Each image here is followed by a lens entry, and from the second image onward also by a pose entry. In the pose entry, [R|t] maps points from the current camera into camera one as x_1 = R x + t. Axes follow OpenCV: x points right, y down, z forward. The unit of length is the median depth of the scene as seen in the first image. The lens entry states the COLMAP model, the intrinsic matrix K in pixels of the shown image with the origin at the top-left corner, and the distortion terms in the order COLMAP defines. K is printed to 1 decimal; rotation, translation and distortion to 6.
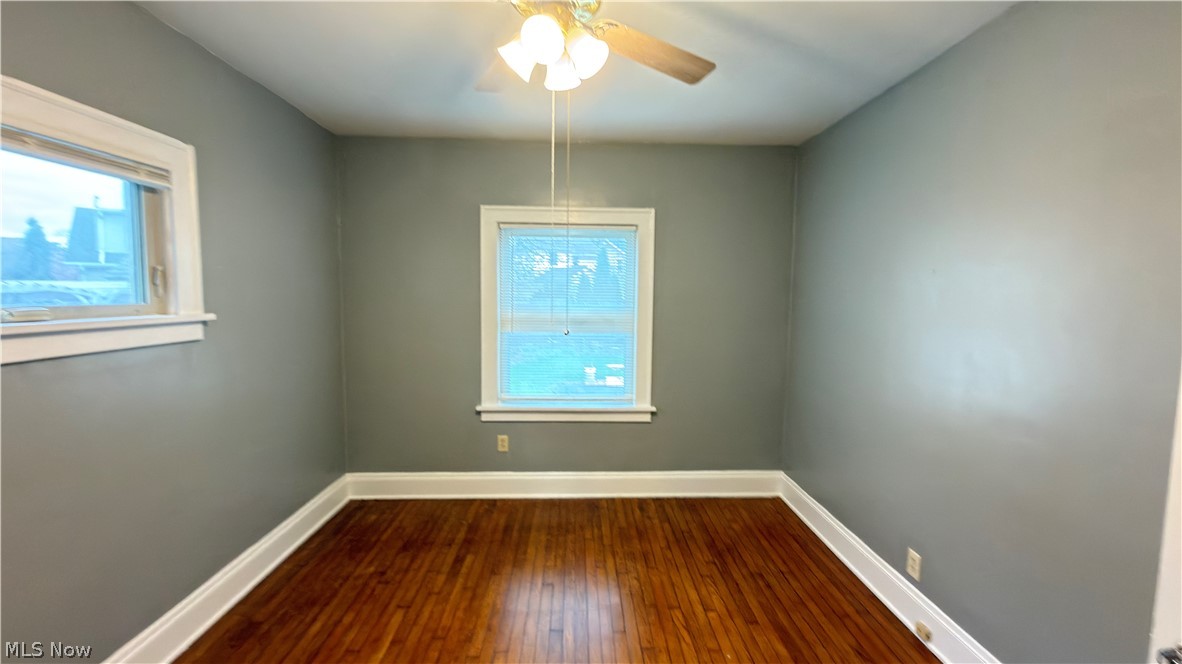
lens RADIAL K [[470.9, 0, 588.8], [0, 470.9, 330.3], [0, 0, 1]] dist [0.001617, -0.000924]
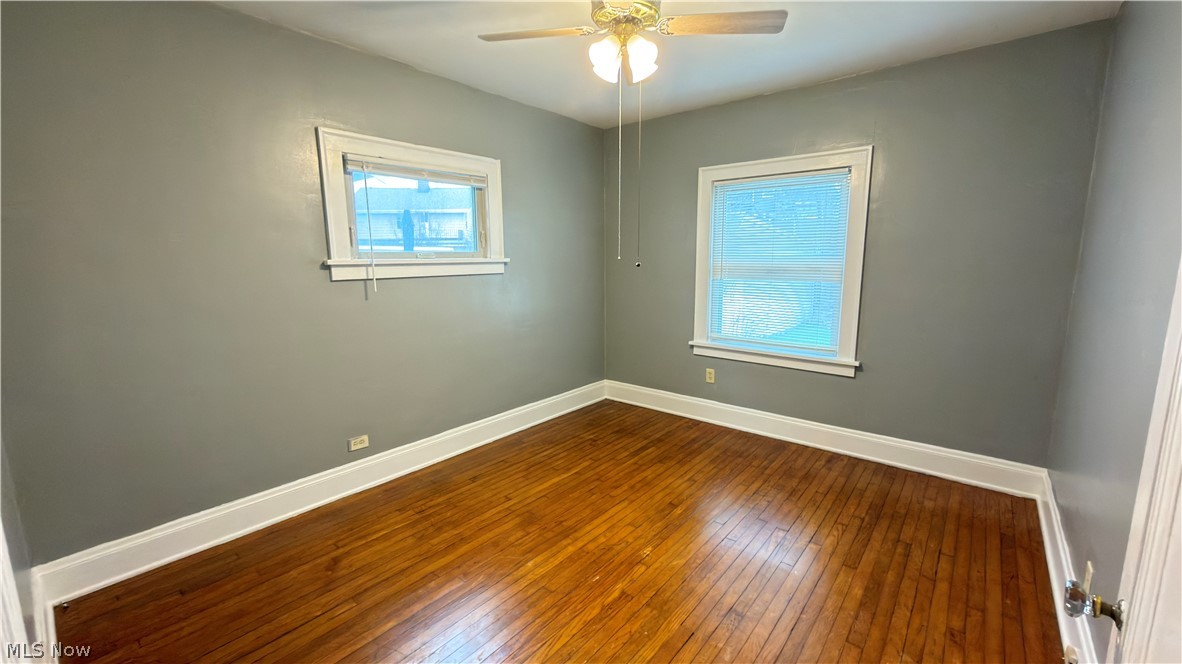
lens RADIAL K [[470.9, 0, 589.2], [0, 470.9, 329.6], [0, 0, 1]] dist [0.001617, -0.000924]
pose [[0.745209, 0.089755, -0.660763, 0.419543], [-0.039288, 0.995088, 0.090859, 0.040612], [0.665673, -0.041749, 0.745075, -0.066741]]
